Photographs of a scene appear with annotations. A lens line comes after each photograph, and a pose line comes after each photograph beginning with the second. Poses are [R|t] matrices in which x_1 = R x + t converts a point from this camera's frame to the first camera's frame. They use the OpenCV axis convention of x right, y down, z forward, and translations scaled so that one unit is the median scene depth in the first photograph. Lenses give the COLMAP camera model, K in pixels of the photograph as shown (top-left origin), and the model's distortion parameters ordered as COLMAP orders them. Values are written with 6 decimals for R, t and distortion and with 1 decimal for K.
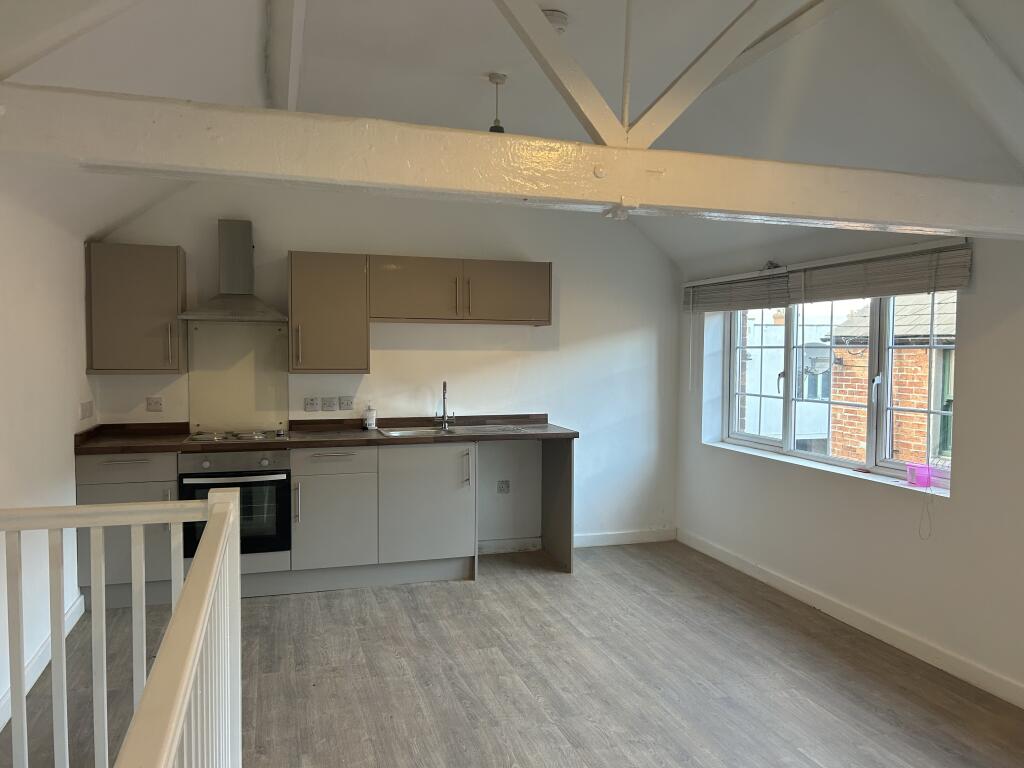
lens RADIAL K [[769.1, 0, 511.7], [0, 769.1, 385.0], [0, 0, 1]] dist [0.069854, -0.074267]
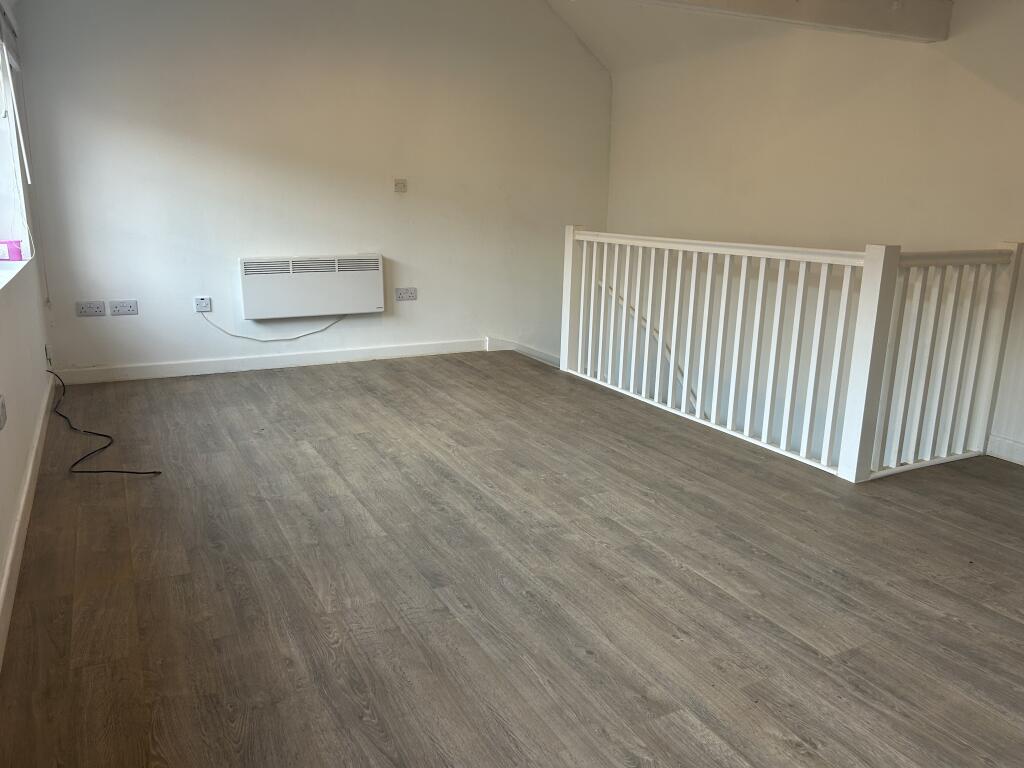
lens RADIAL K [[769.1, 0, 514.8], [0, 769.1, 382.8], [0, 0, 1]] dist [0.069854, -0.074267]
pose [[-0.983235, 0.017249, -0.181525, 0.249788], [-0.032889, 0.962412, 0.269596, 0.018689], [0.179352, 0.271047, -0.945709, 1.234657]]
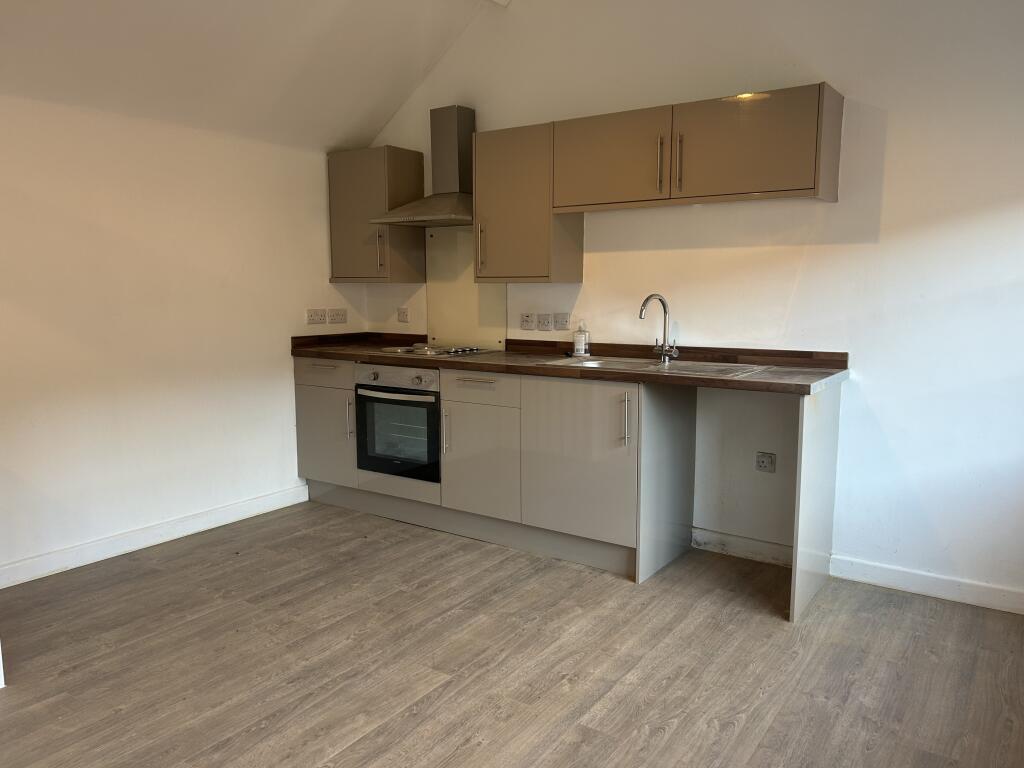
lens RADIAL K [[769.1, 0, 513.1], [0, 769.1, 386.1], [0, 0, 1]] dist [0.069854, -0.074267]
pose [[0.622346, 0.095252, -0.776925, 0.450512], [-0.031159, 0.994796, 0.097004, 0.016889], [0.782121, -0.036162, 0.622076, 0.549703]]
